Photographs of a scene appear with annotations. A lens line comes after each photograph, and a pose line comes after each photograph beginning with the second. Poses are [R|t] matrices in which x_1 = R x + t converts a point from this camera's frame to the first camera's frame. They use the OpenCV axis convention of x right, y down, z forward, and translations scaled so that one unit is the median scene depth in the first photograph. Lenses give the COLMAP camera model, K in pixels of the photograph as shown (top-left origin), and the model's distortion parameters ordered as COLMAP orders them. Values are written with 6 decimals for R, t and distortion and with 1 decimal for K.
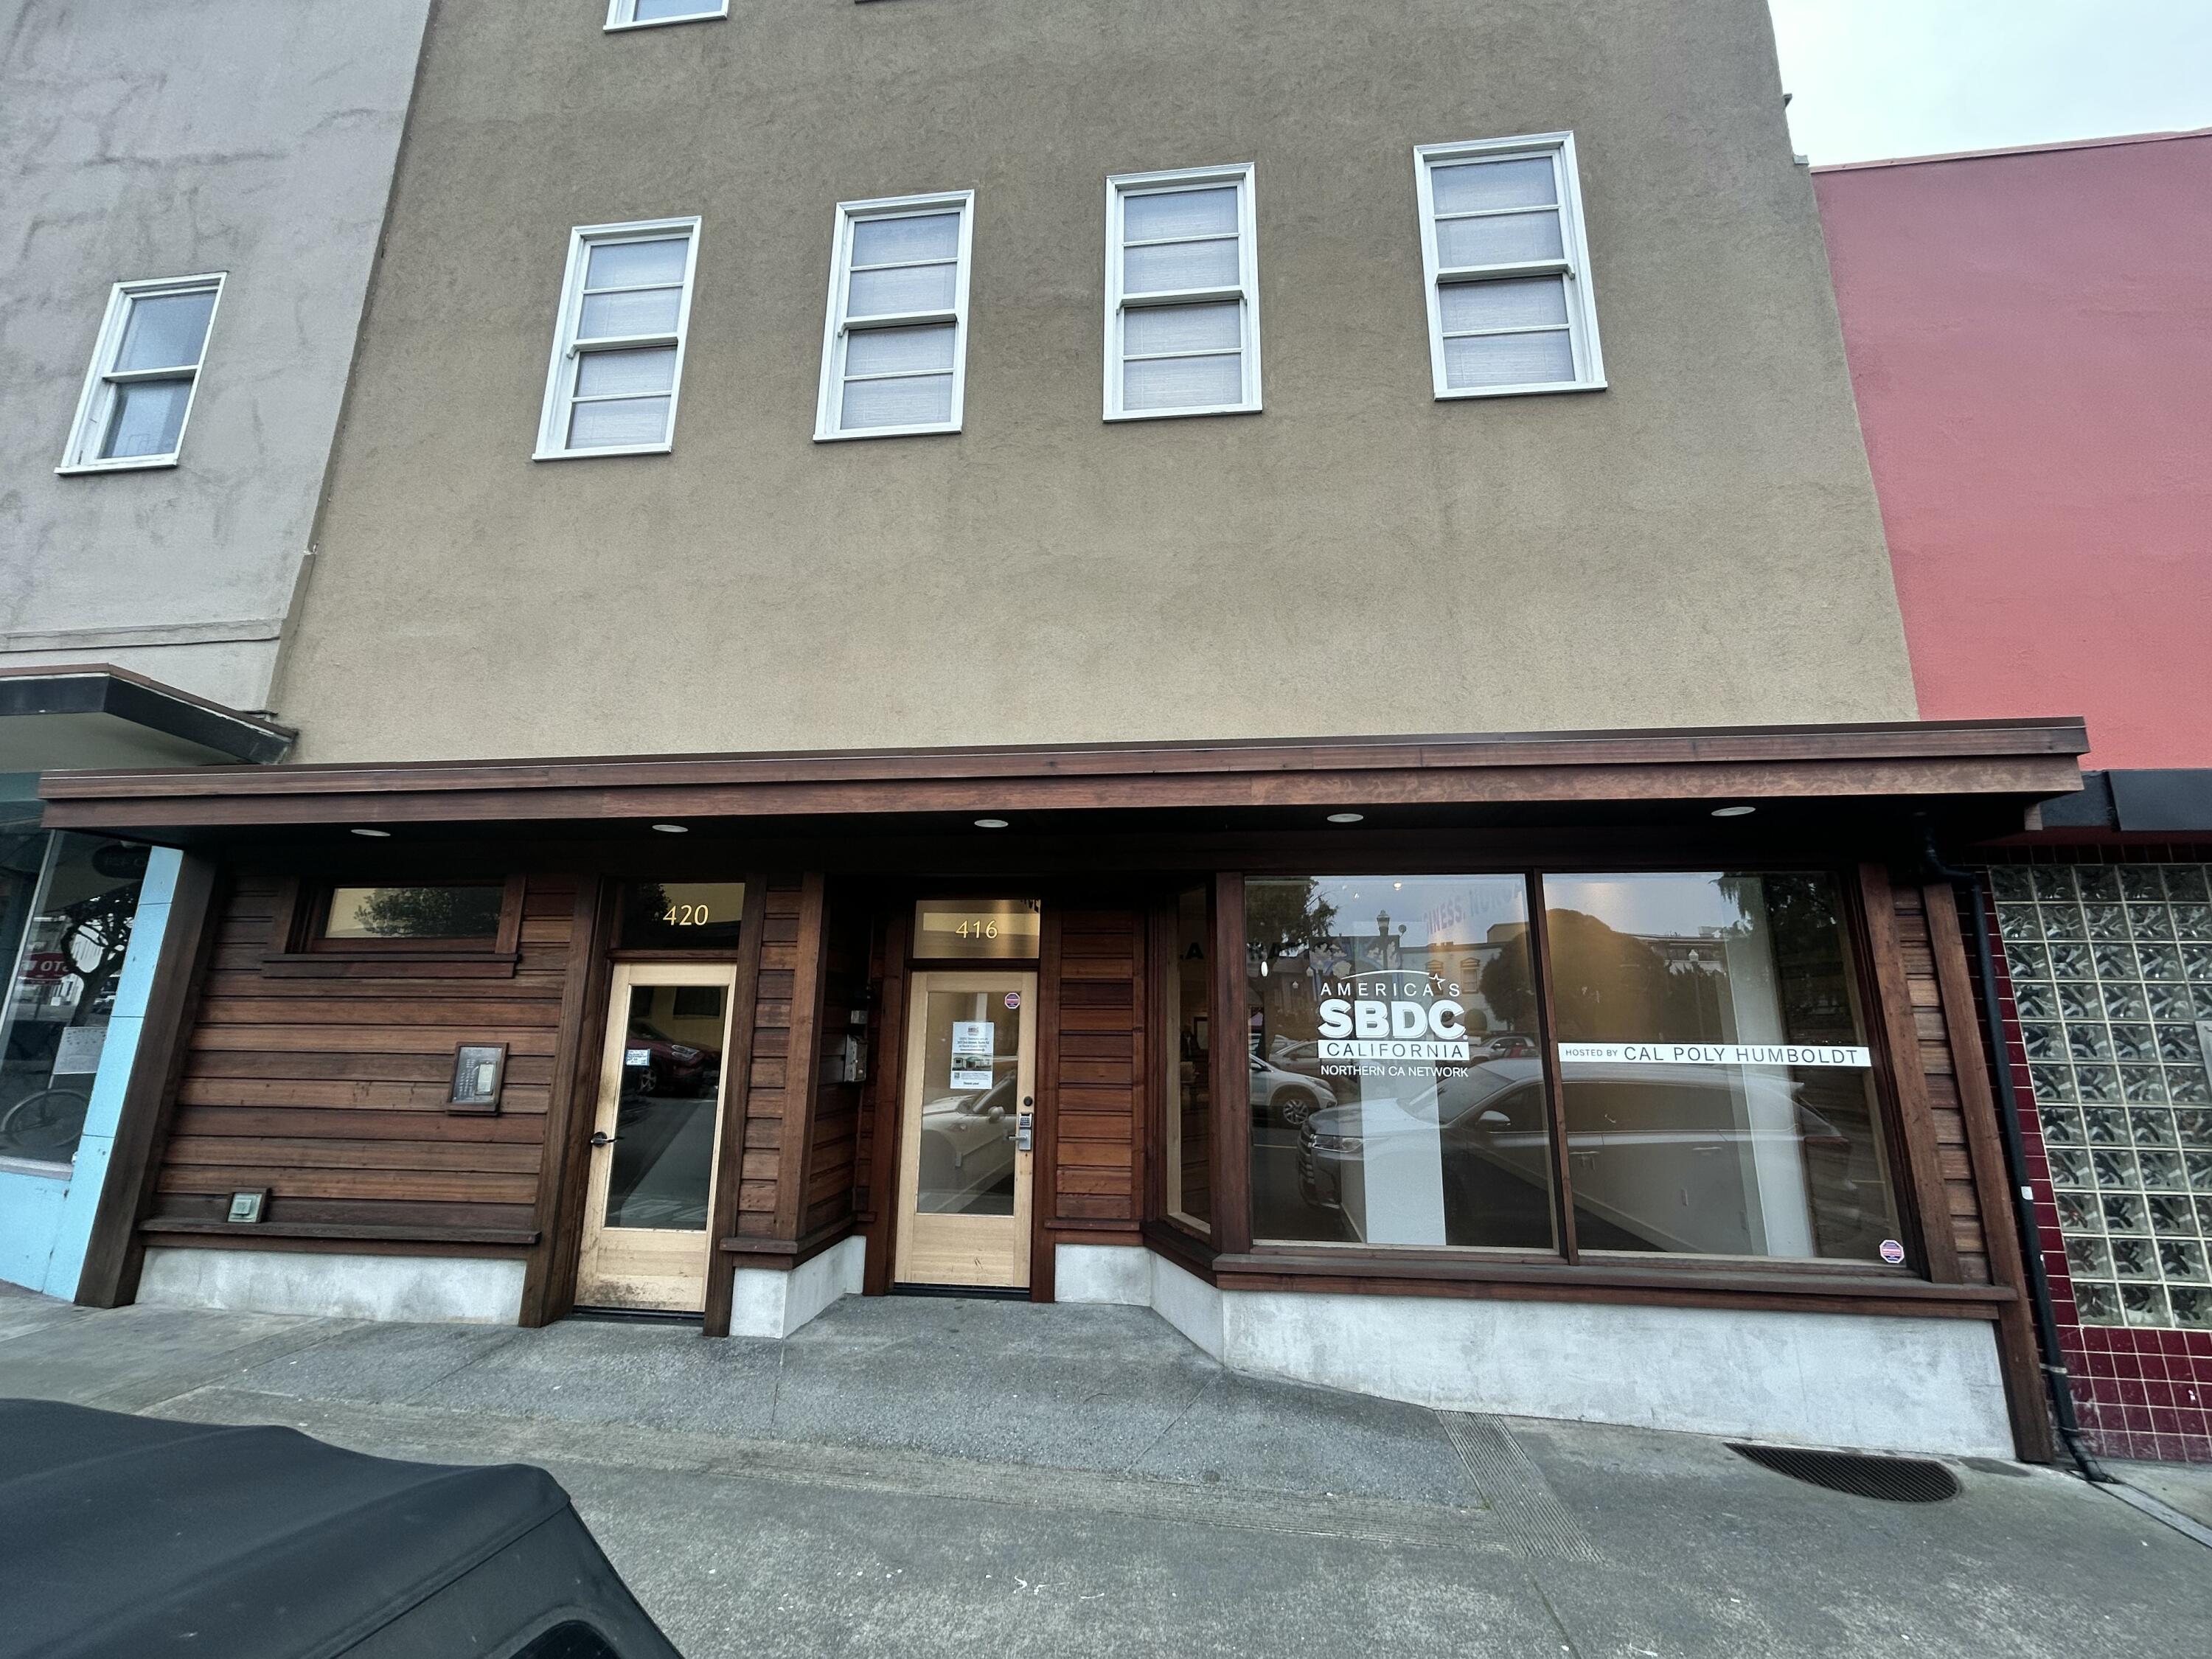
lens RADIAL K [[900.1, 0, 1106.2], [0, 900.1, 835.2], [0, 0, 1]] dist [-0.002328, 0.000979]
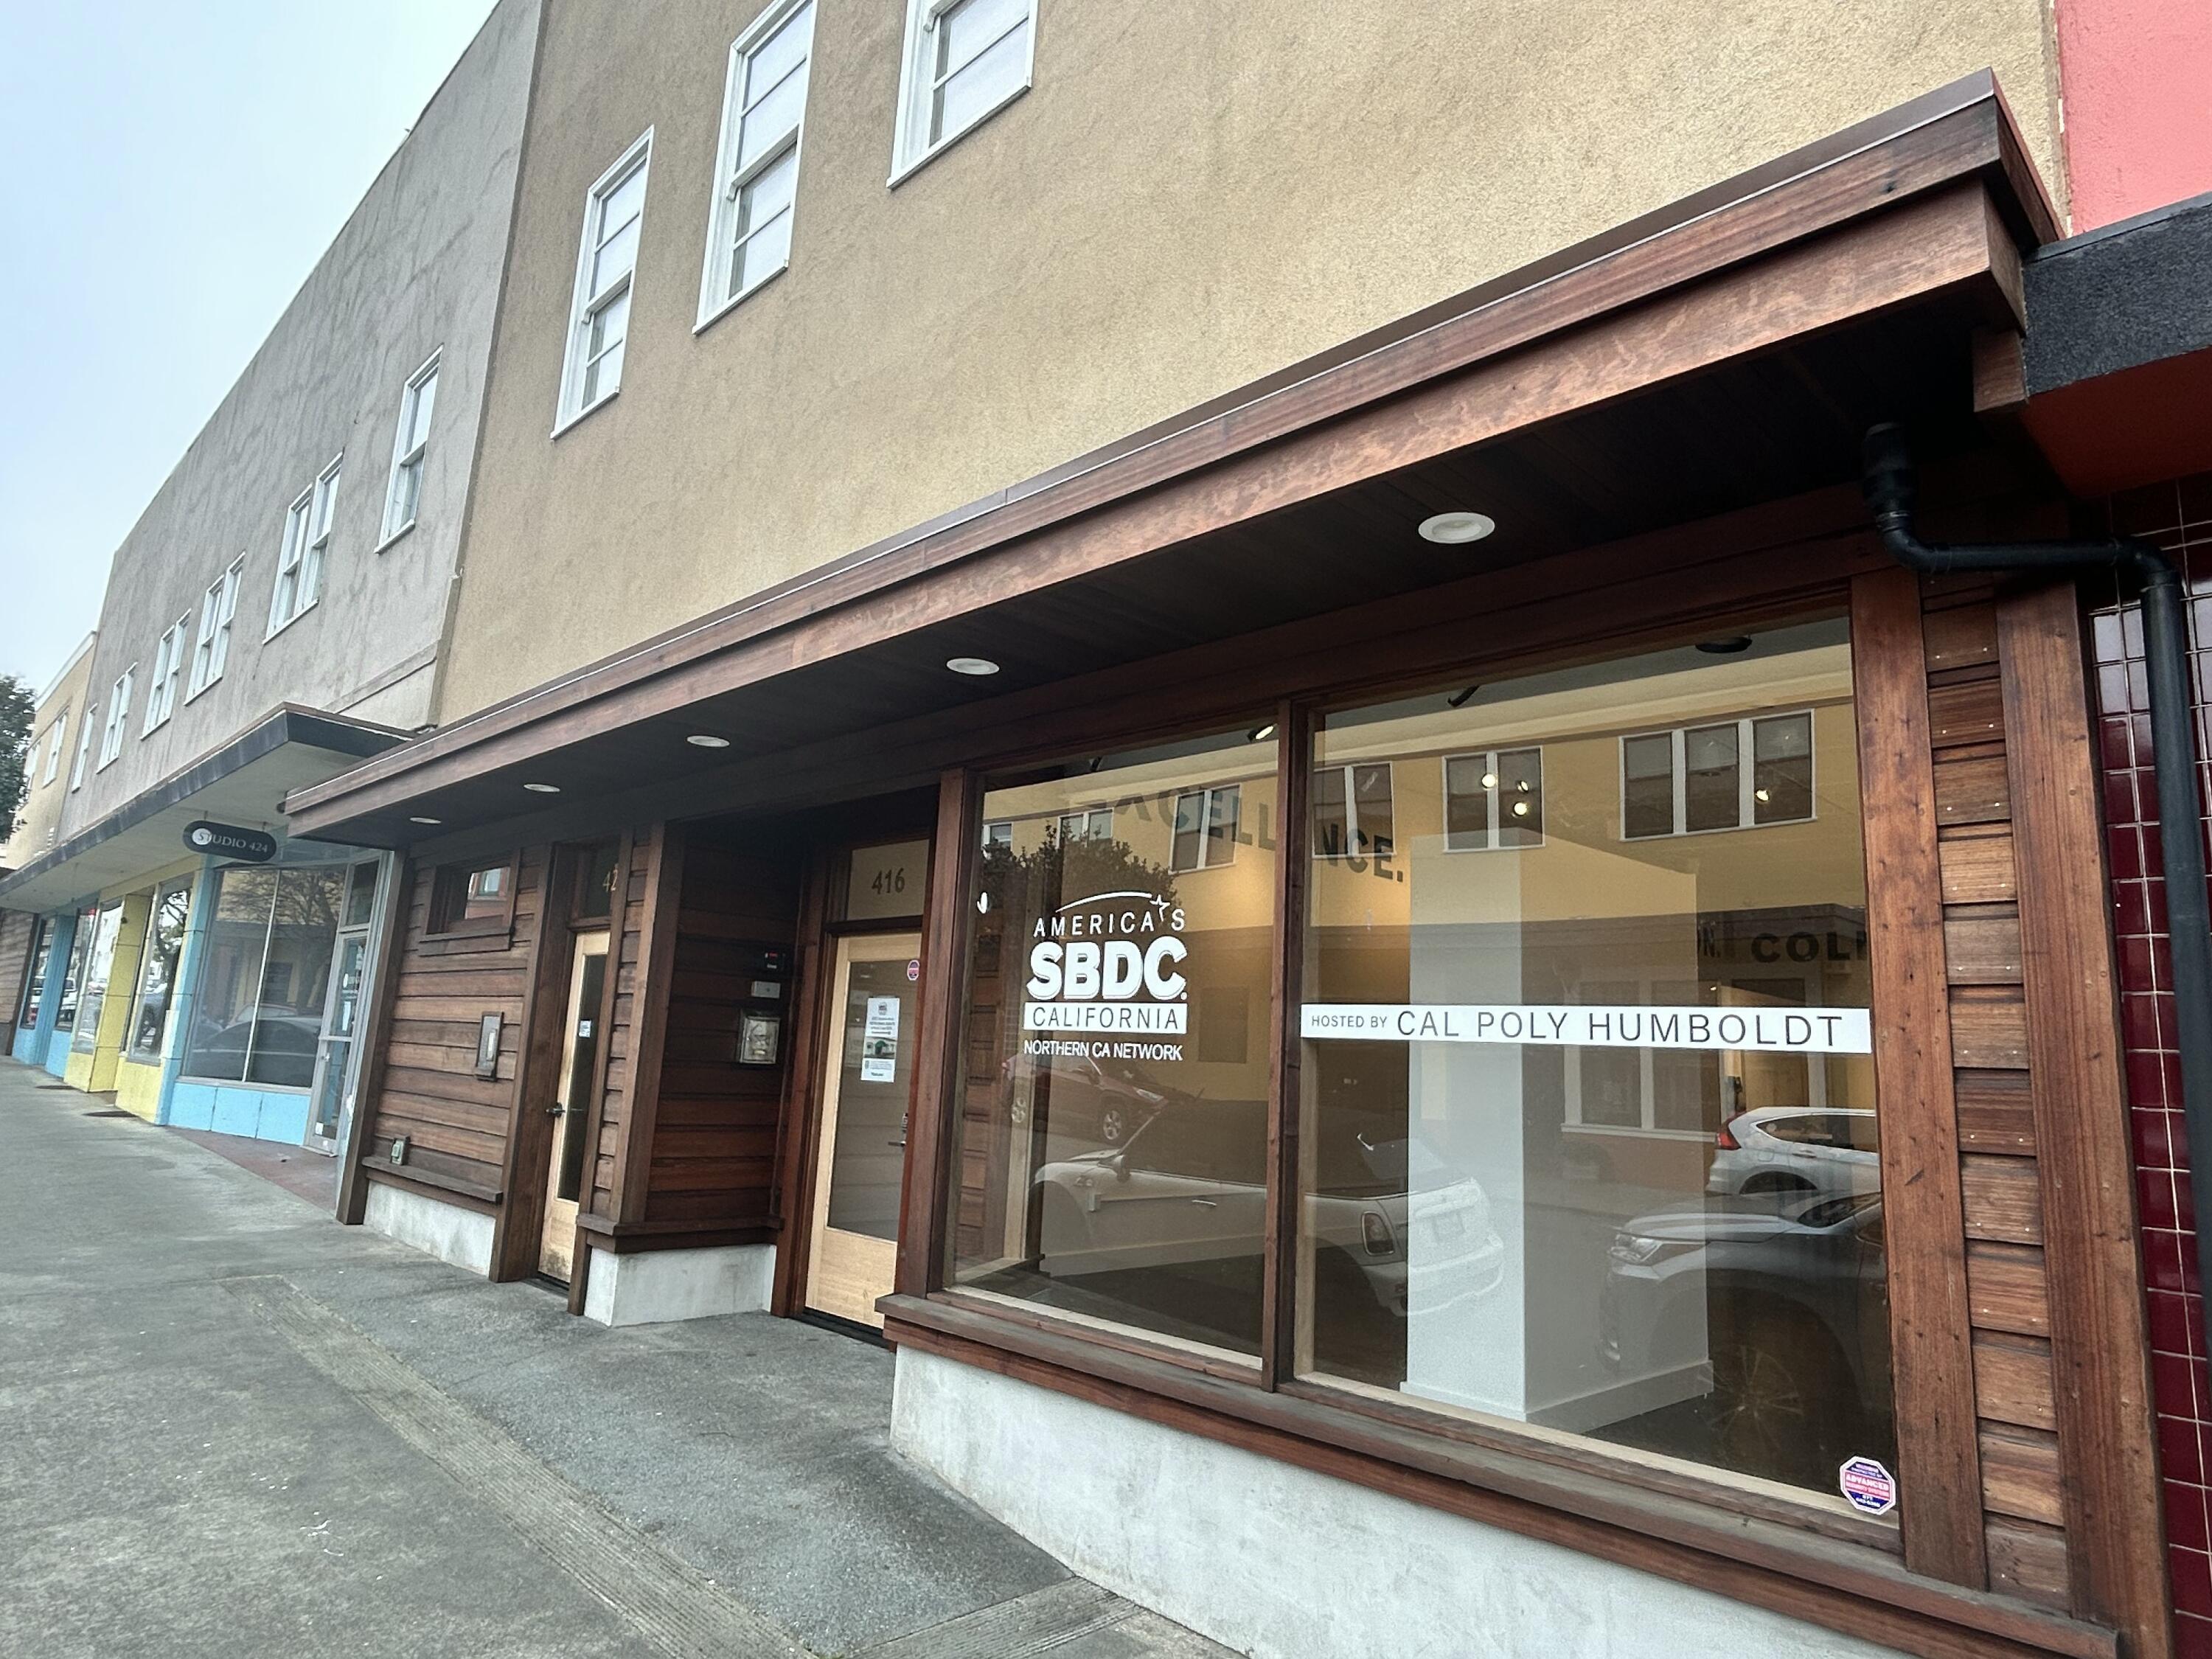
lens RADIAL K [[1304.3, 0, 1104.8], [0, 1304.3, 827.7], [0, 0, 1]] dist [-0.004606, -0.001047]
pose [[0.781065, -0.083262, -0.618874, 0.908152], [0.089934, 0.995737, -0.020461, 0.125812], [0.617940, -0.039677, 0.785223, 0.288911]]
